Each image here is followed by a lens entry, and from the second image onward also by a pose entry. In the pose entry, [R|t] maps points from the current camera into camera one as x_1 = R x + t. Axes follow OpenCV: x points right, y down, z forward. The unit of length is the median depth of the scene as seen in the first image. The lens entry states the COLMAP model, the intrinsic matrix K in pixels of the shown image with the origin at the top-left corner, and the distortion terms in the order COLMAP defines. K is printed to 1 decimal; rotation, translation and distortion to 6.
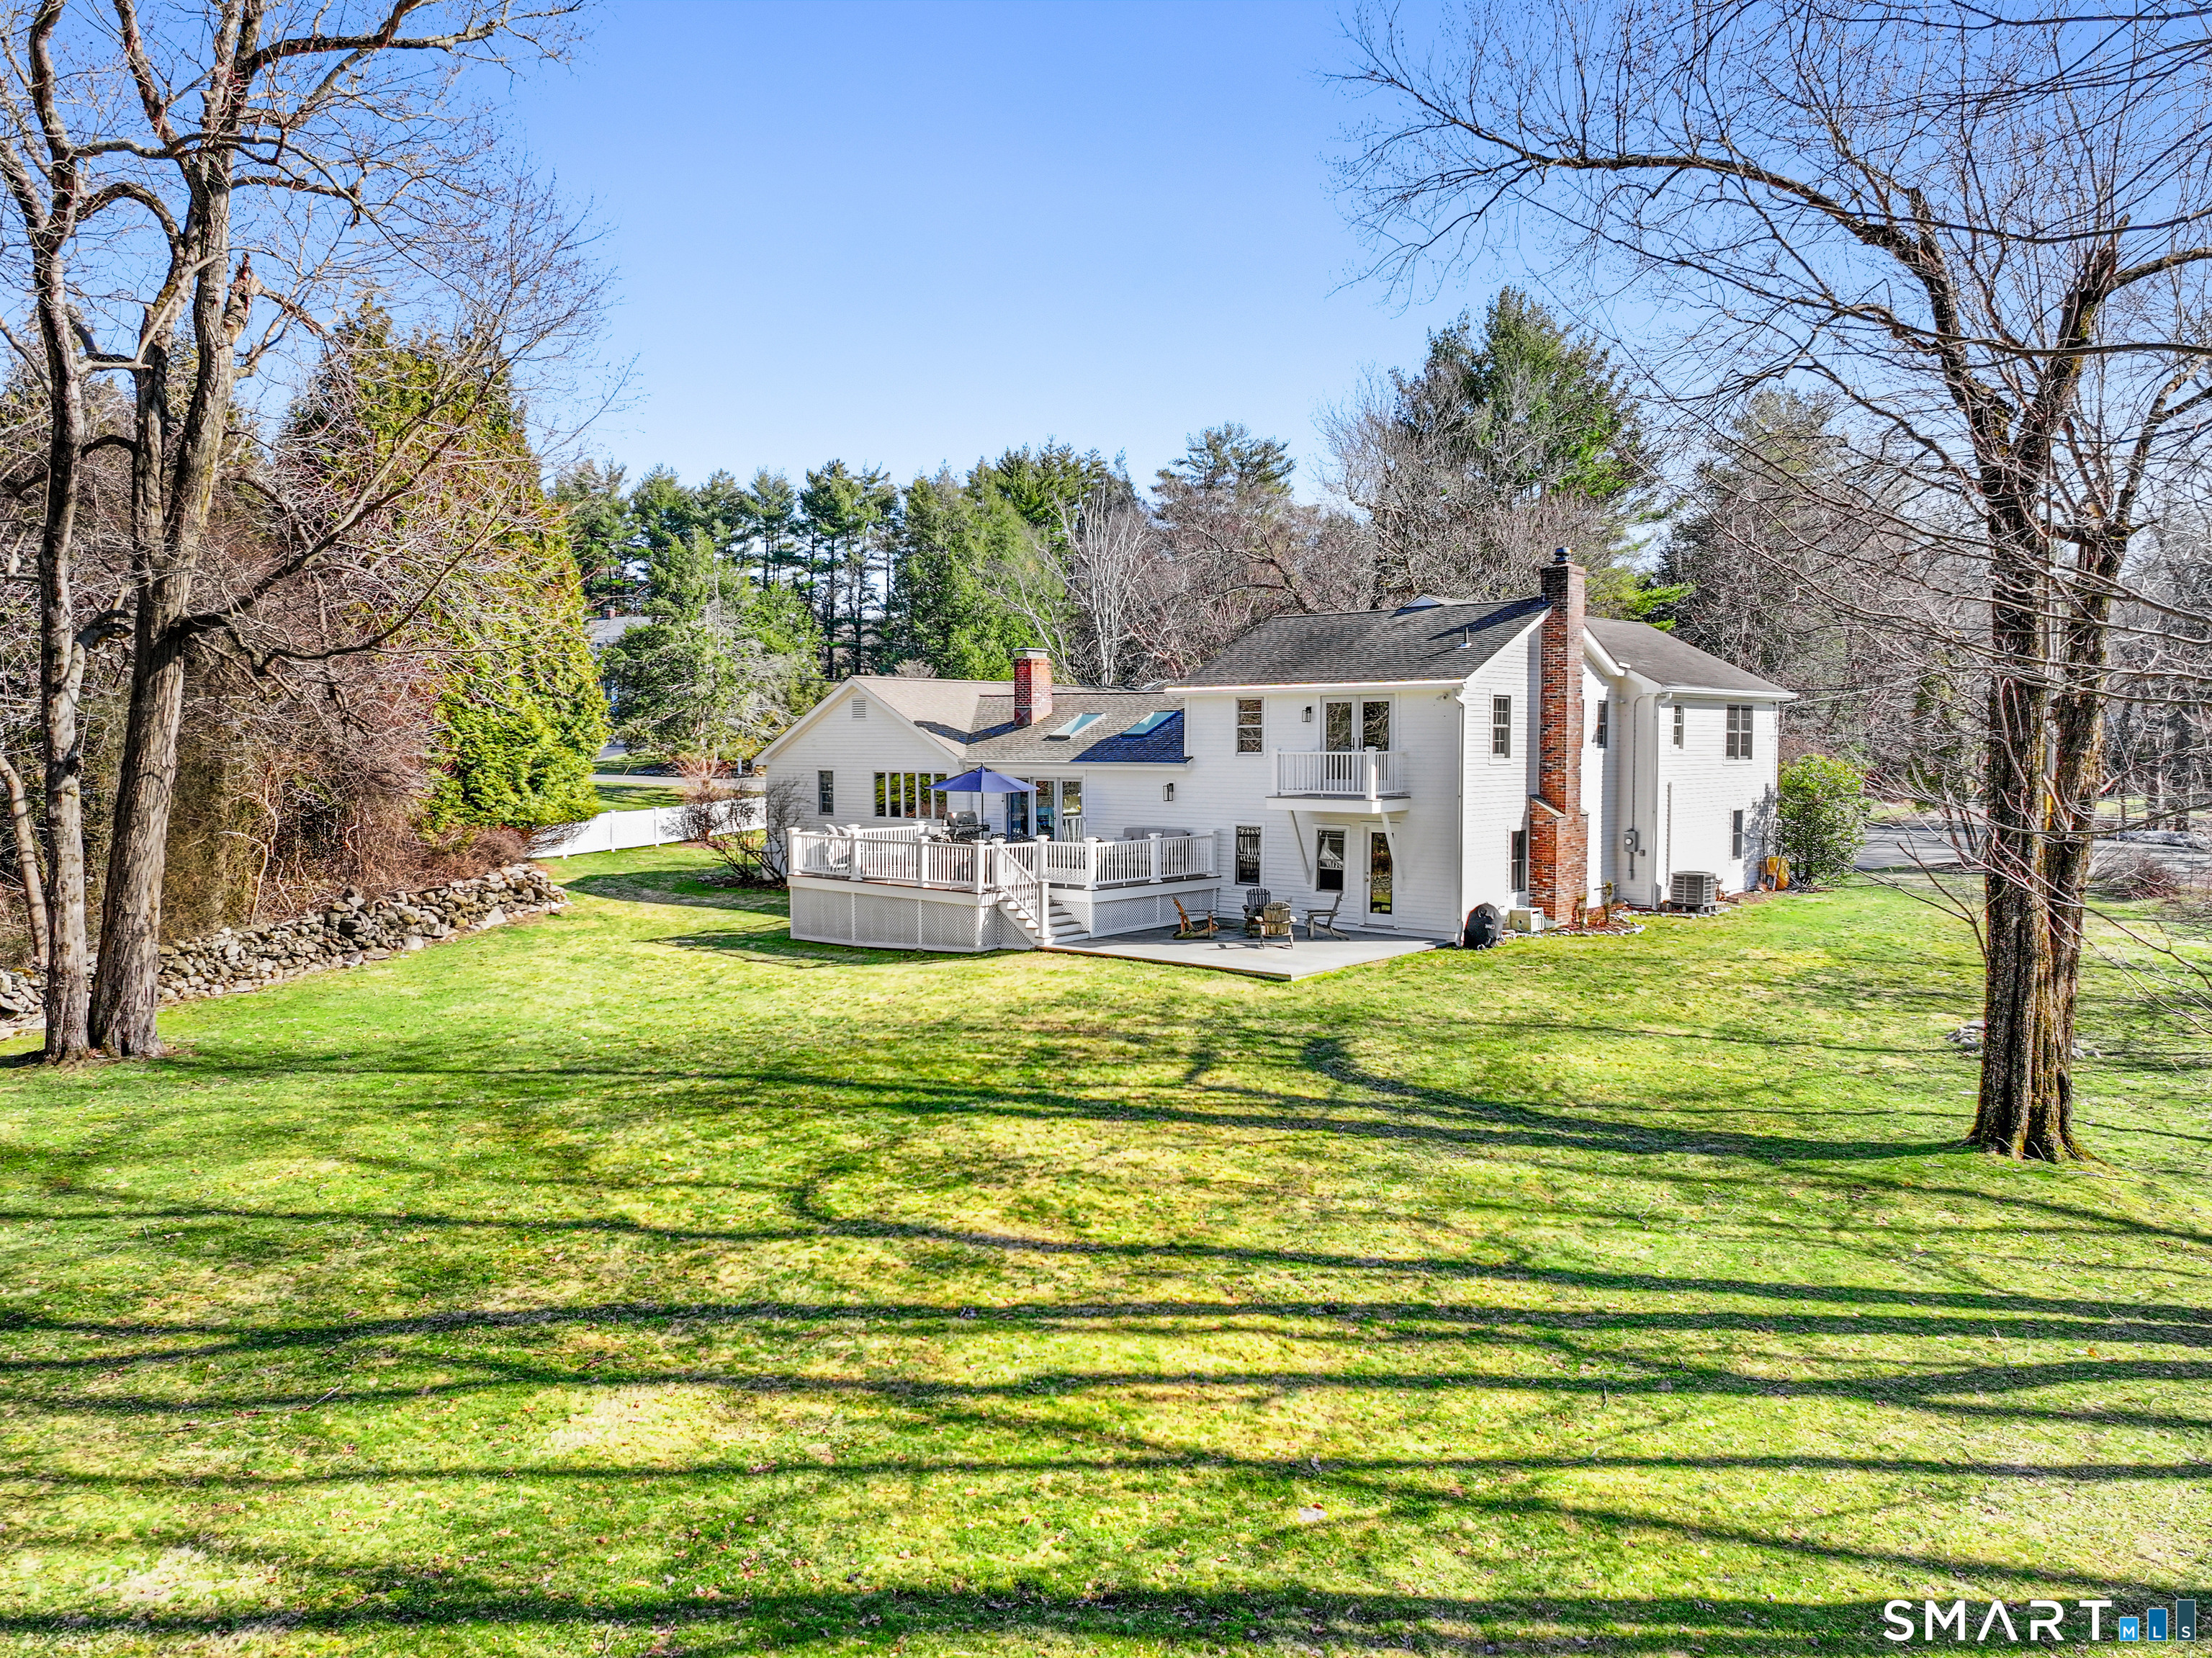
lens RADIAL K [[1533.4, 0, 1106.5], [0, 1533.4, 861.8], [0, 0, 1]] dist [-0.004121, 0.000655]
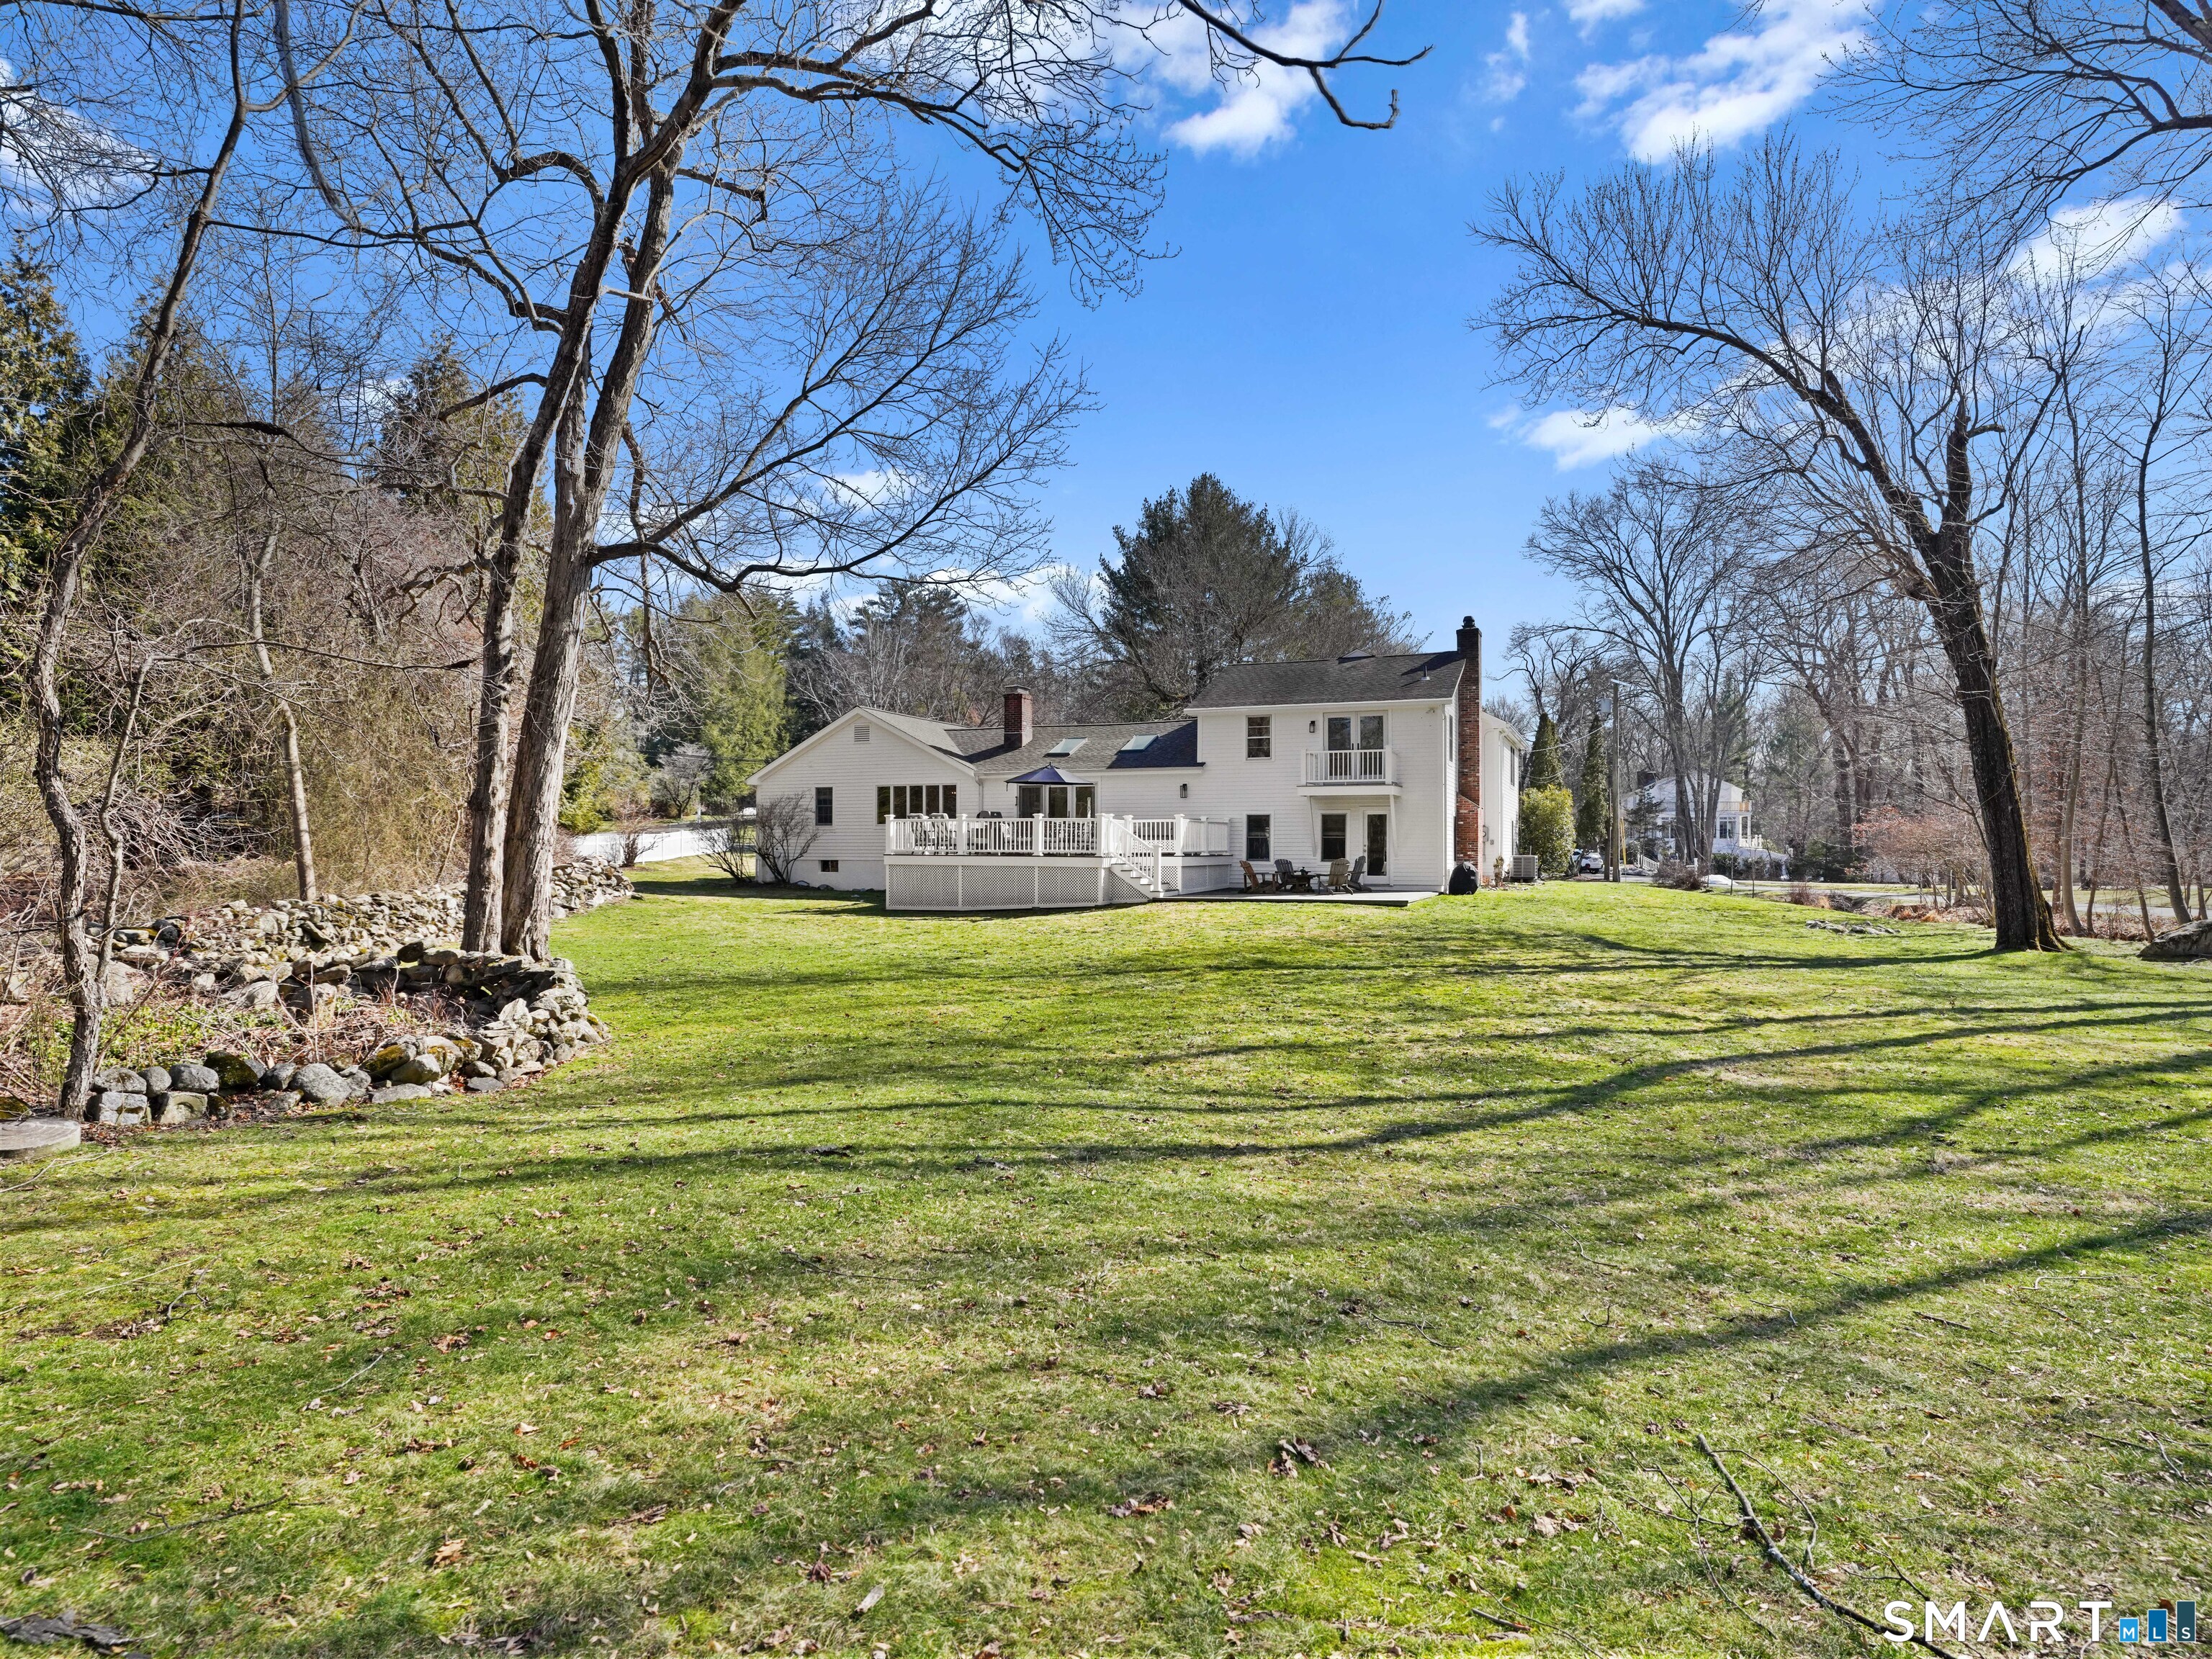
lens RADIAL K [[1202.2, 0, 1100.7], [0, 1202.2, 861.0], [0, 0, 1]] dist [-0.064628, 0.000854]
pose [[0.950207, -0.000775, 0.311617, -0.357874], [0.021461, 0.997785, -0.062959, 0.078885], [-0.310878, 0.066511, 0.948120, 0.089978]]
